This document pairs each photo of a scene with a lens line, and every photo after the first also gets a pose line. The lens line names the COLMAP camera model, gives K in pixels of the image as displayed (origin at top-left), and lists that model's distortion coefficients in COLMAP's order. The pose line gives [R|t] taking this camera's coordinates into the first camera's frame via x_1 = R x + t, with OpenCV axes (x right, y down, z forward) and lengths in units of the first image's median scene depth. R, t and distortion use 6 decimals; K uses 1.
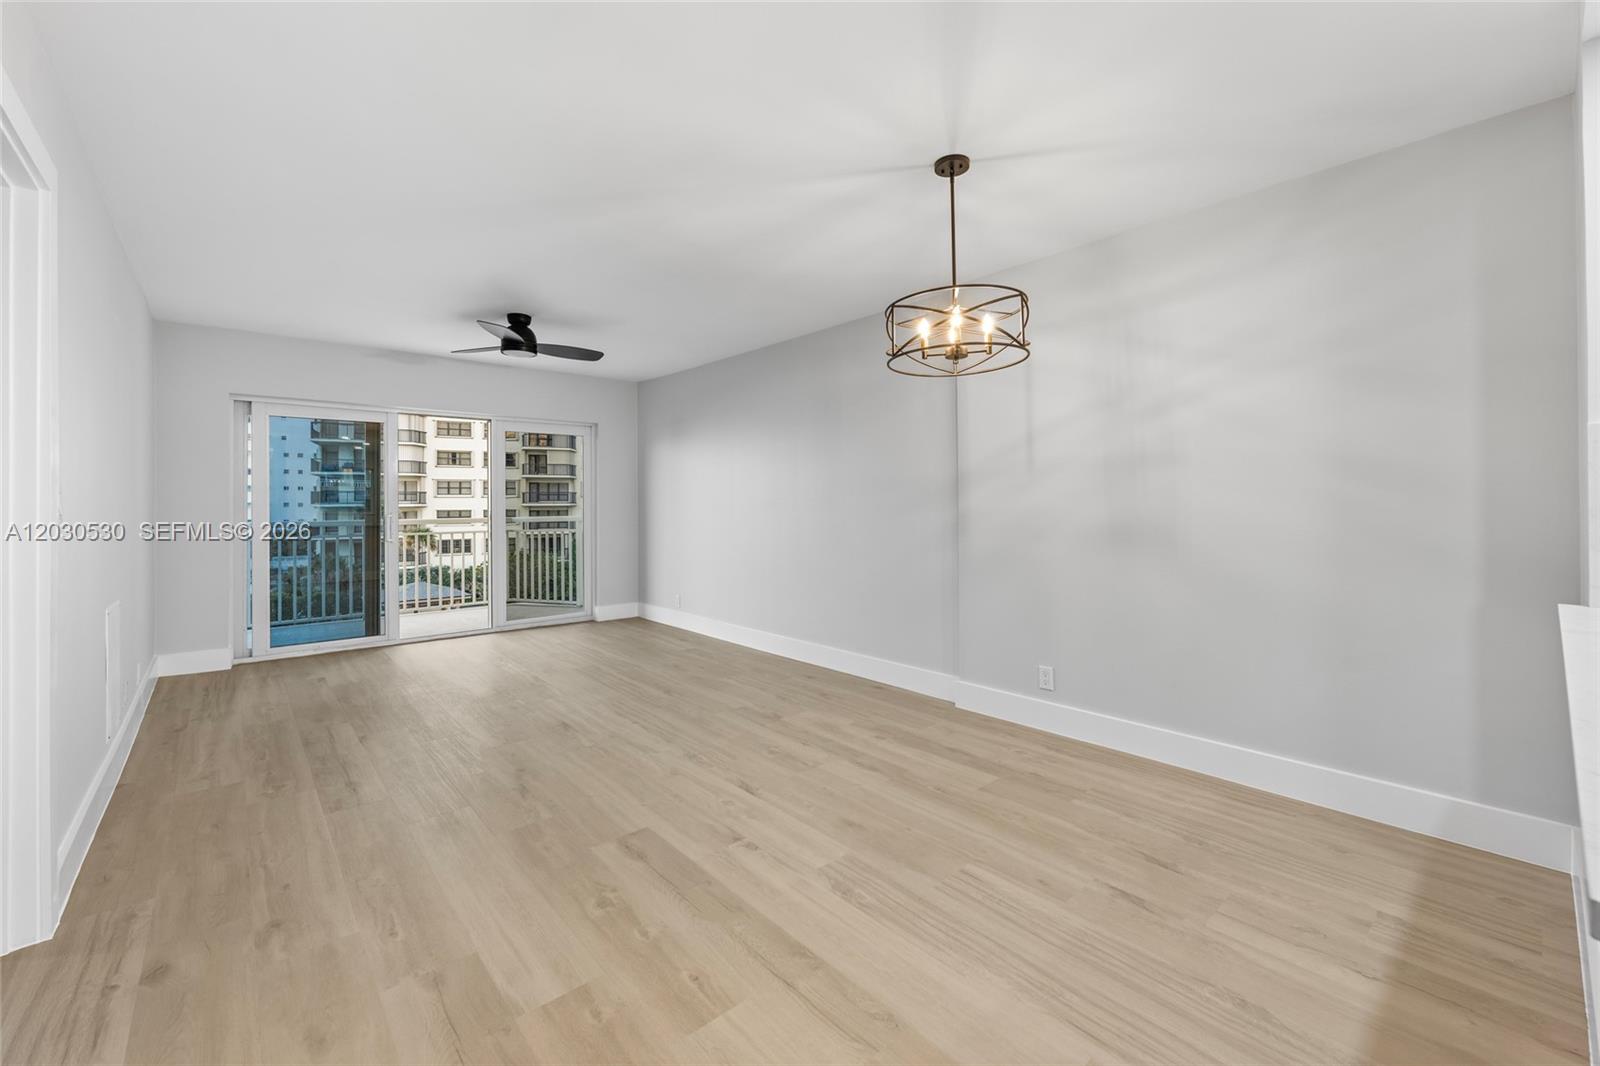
lens RADIAL K [[649.0, 0, 797.3], [0, 649.0, 498.2], [0, 0, 1]] dist [-0.000309, -0.000195]
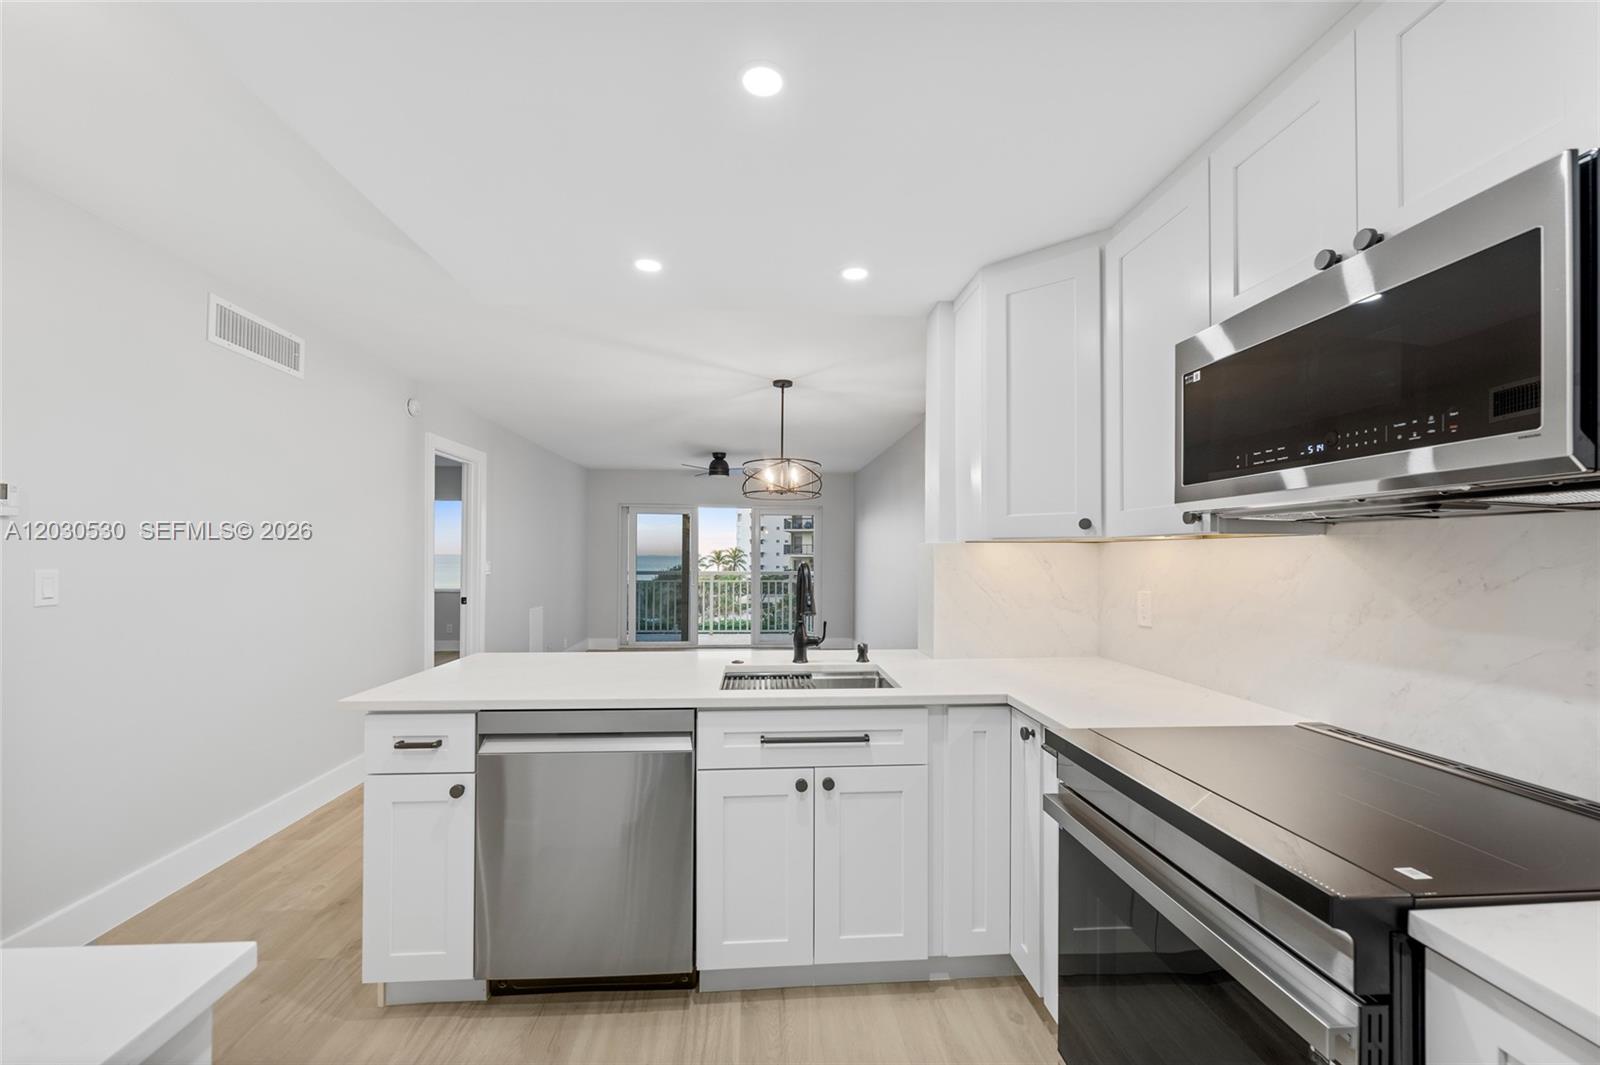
lens RADIAL K [[653.5, 0, 805.5], [0, 653.5, 548.1], [0, 0, 1]] dist [0.000829, -0.000002]
pose [[0.801551, 0.004408, -0.597910, 0.983696], [-0.005971, 0.999982, -0.000633, -0.048504], [0.597897, 0.004077, 0.801563, -0.275419]]
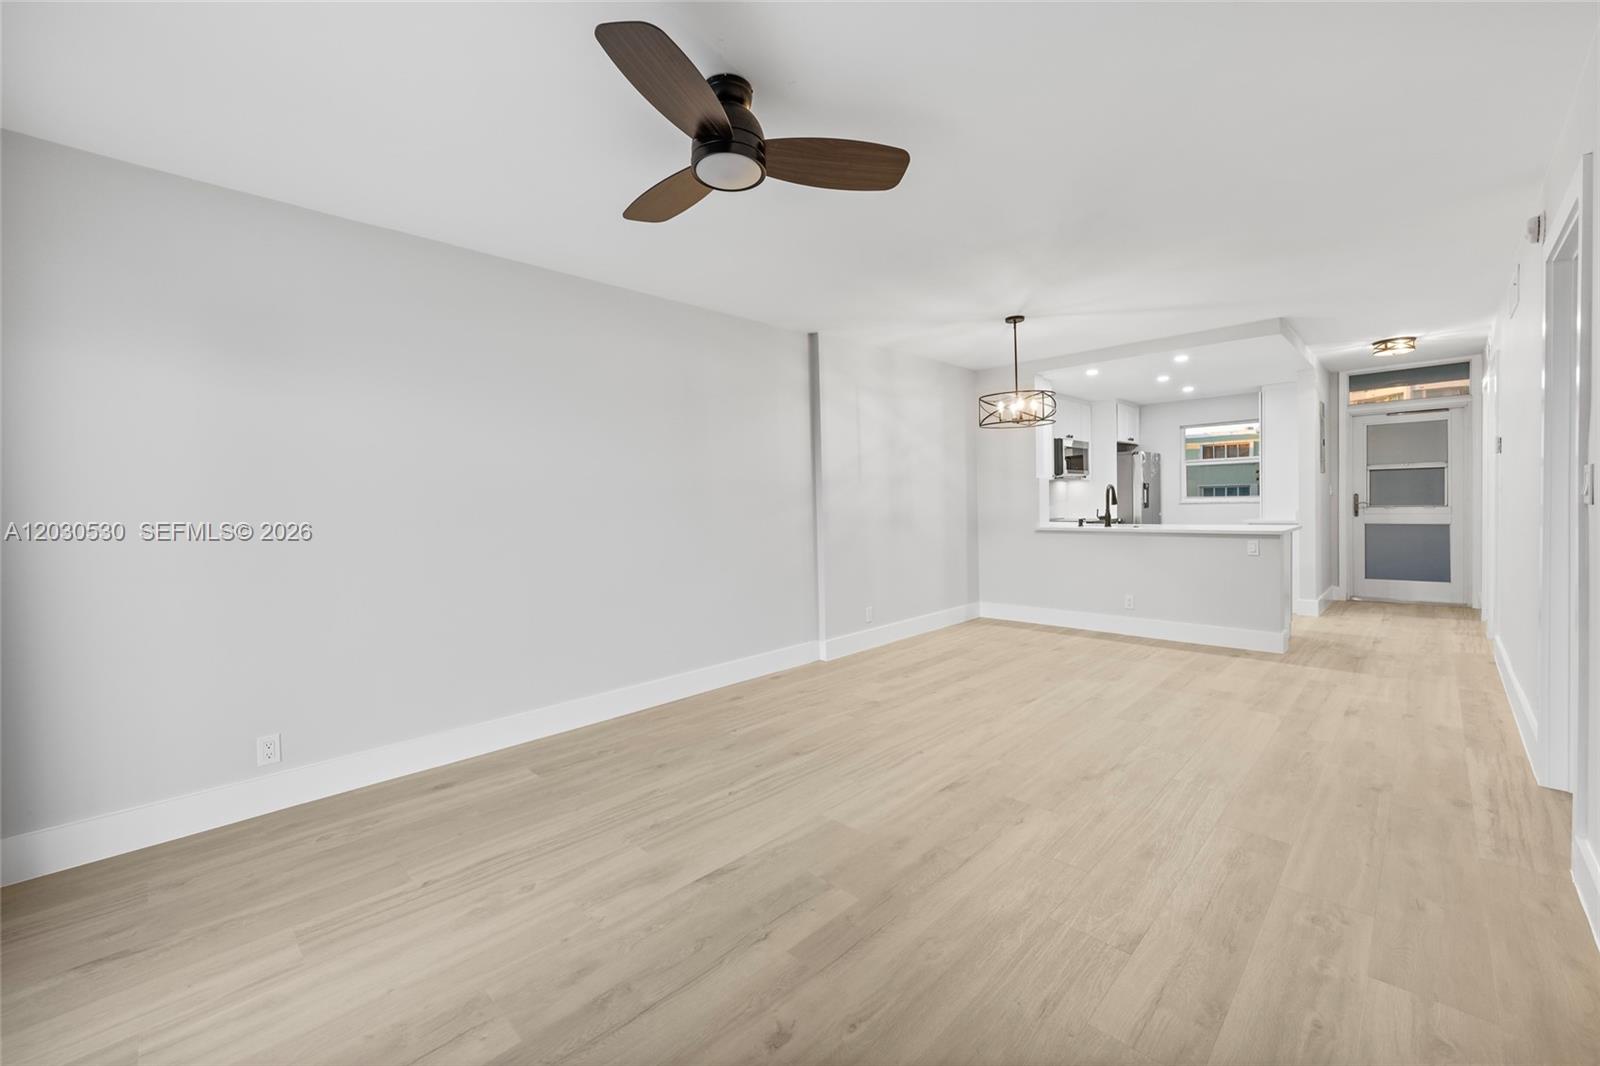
lens RADIAL K [[643.9, 0, 799.6], [0, 643.9, 517.3], [0, 0, 1]] dist [0.000022, 0.000244]
pose [[-0.073776, -0.017540, 0.997121, -1.155344], [0.013856, 0.999731, 0.018612, 0.013172], [-0.997179, 0.015189, -0.073513, 1.290503]]
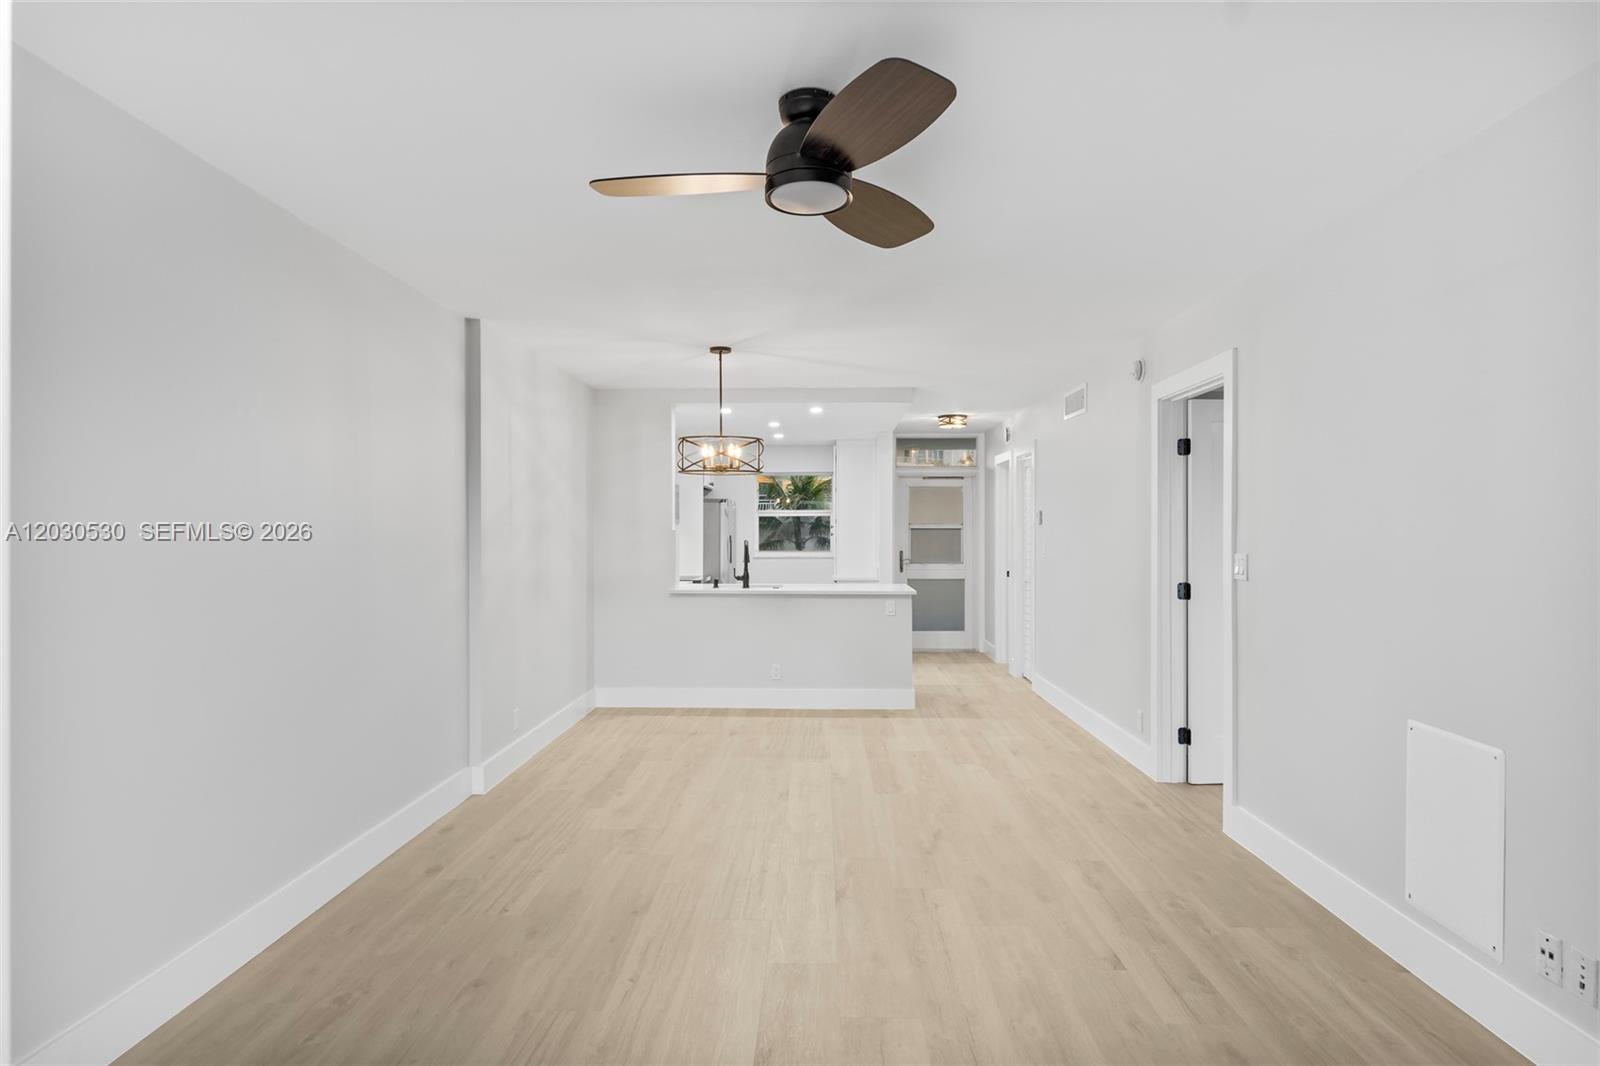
lens RADIAL K [[893.7, 0, 794.1], [0, 893.7, 533.2], [0, 0, 1]] dist [-0.000218, 0.001012]
pose [[-0.731159, 0.007341, 0.682167, -1.018747], [-0.000212, 0.999940, -0.010989, -0.025017], [-0.682207, -0.008179, -0.731114, 1.814695]]
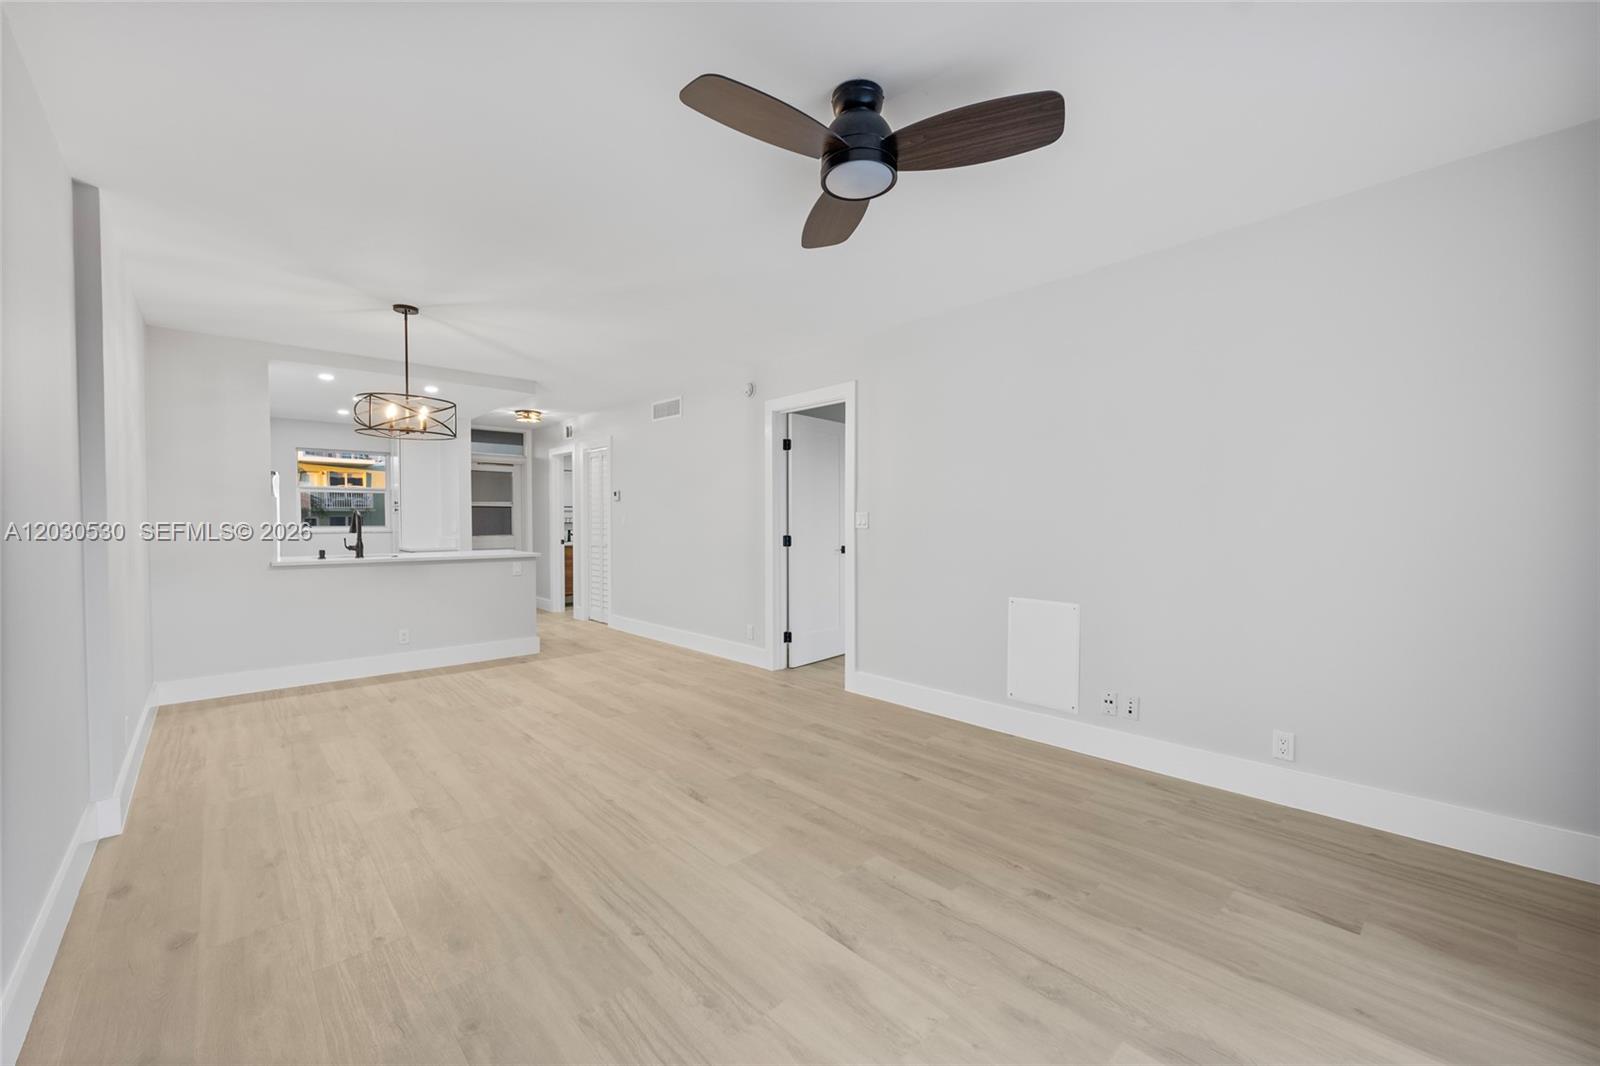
lens RADIAL K [[637.8, 0, 797.9], [0, 637.8, 531.2], [0, 0, 1]] dist [-0.001517, 0.000151]
pose [[-0.999720, 0.009289, -0.021744, -0.490405], [0.009111, 0.999924, 0.008263, 0.016084], [0.021819, 0.008063, -0.999729, 1.875673]]
